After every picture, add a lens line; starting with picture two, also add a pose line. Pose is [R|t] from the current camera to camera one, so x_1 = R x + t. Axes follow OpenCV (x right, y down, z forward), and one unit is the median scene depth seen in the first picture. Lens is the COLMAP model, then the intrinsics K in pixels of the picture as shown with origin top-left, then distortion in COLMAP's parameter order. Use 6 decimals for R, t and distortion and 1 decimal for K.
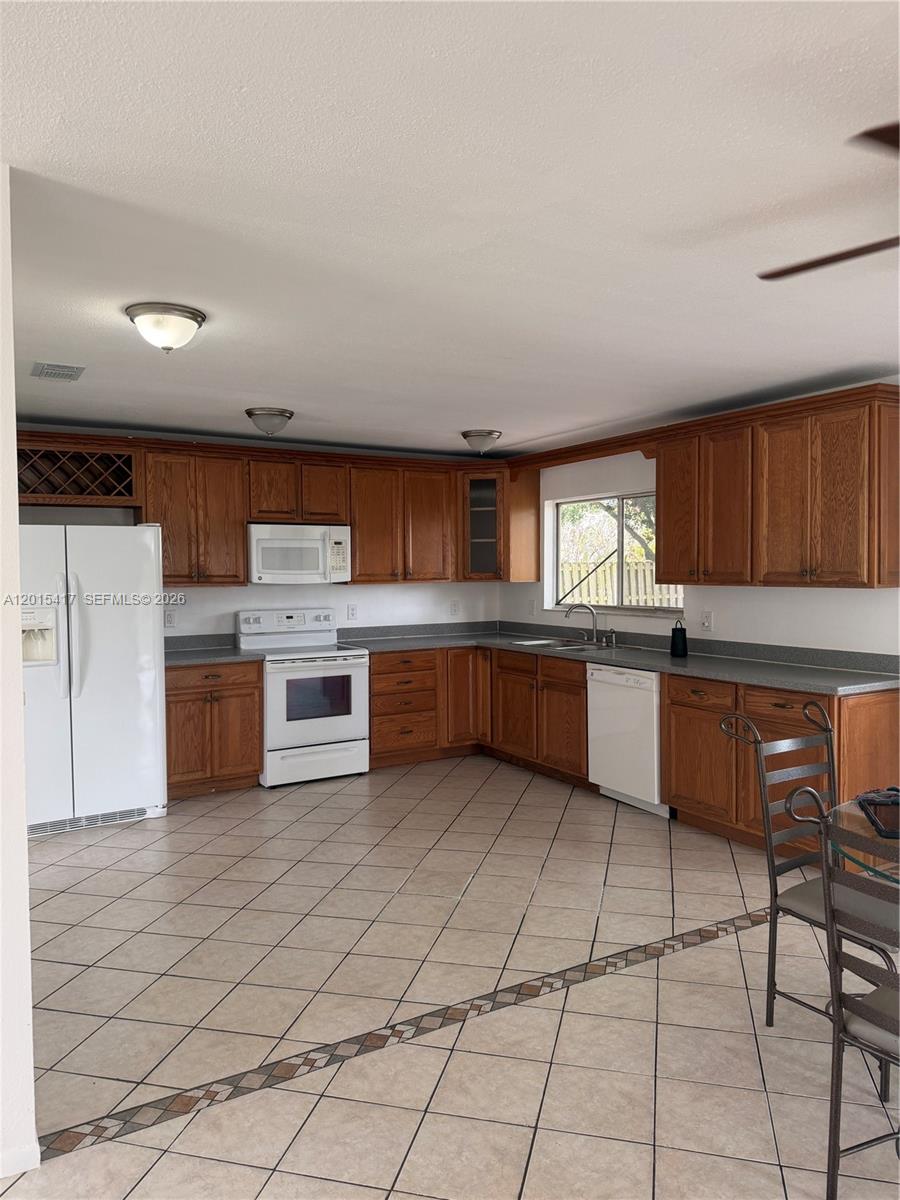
lens RADIAL K [[829.5, 0, 445.7], [0, 829.5, 576.2], [0, 0, 1]] dist [0.084236, -0.106039]
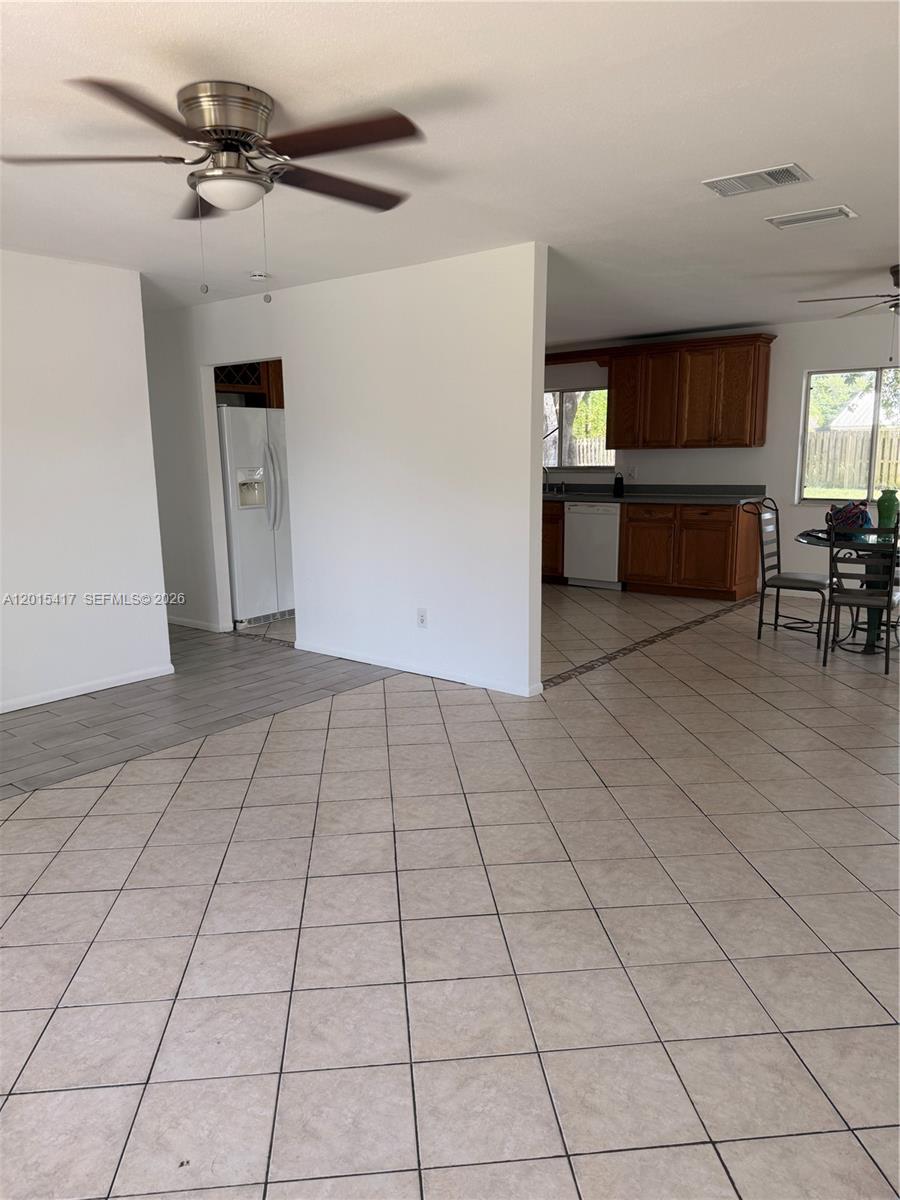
lens RADIAL K [[829.5, 0, 445.7], [0, 829.5, 576.2], [0, 0, 1]] dist [0.084236, -0.106039]
pose [[0.938343, -0.056909, 0.340990, -0.576197], [0.009666, 0.990291, 0.138675, 0.024861], [-0.345571, -0.126828, 0.929782, -0.384309]]
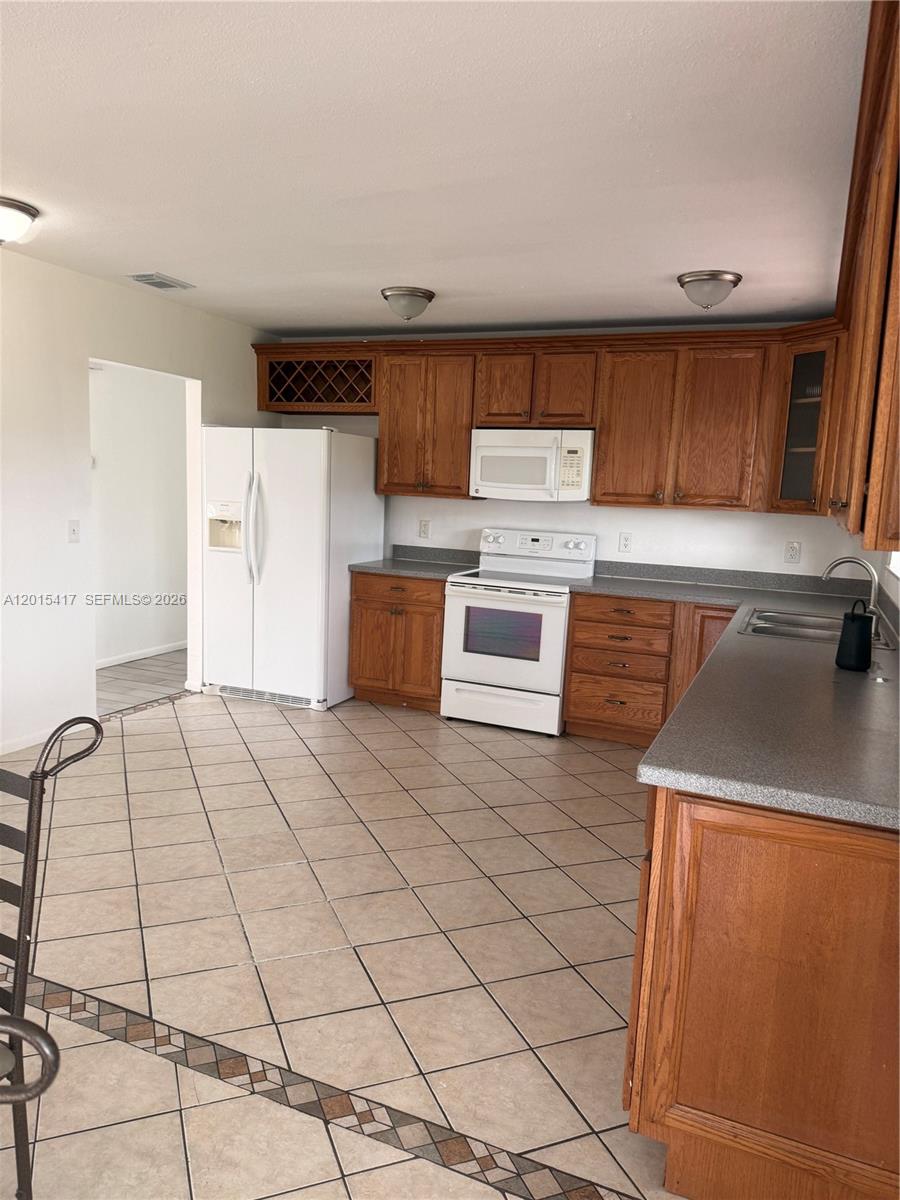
lens RADIAL K [[840.1, 0, 450.0], [0, 840.1, 600.0], [0, 0, 1]] dist [0.061077, -0.001707]
pose [[0.576100, 0.146306, -0.804179, 0.522374], [-0.051164, 0.988376, 0.143163, -0.010032], [0.815777, -0.041331, 0.576888, 0.470175]]
